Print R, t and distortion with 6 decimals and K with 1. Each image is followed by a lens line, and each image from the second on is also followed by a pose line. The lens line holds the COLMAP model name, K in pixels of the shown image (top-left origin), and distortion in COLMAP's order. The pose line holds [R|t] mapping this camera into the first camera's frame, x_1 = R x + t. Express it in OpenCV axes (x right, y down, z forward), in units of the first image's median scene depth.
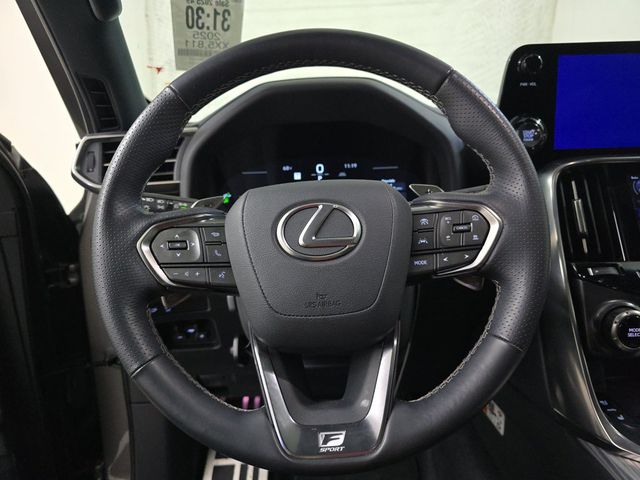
lens RADIAL K [[429.0, 0, 320.0], [0, 429.0, 240.0], [0, 0, 1]] dist [-0.002219, -0.032082]
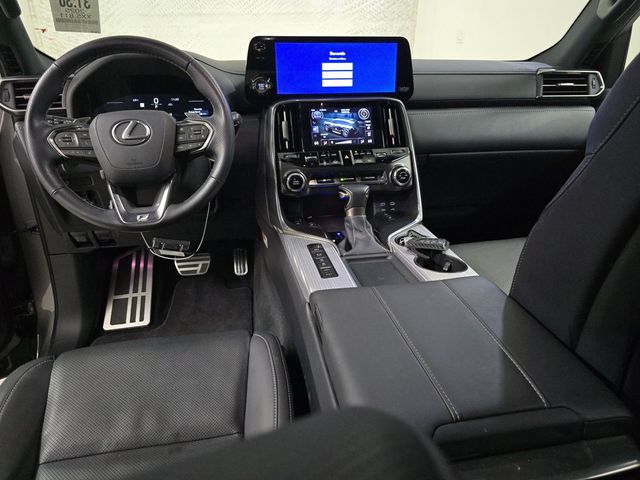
lens RADIAL K [[408.4, 0, 320.0], [0, 408.4, 240.0], [0, 0, 1]] dist [0.003599, -0.023874]
pose [[0.977598, -0.045783, 0.205439, 0.489216], [0.006920, 0.982519, 0.186032, 0.138180], [-0.210365, -0.180443, 0.960826, -1.387508]]
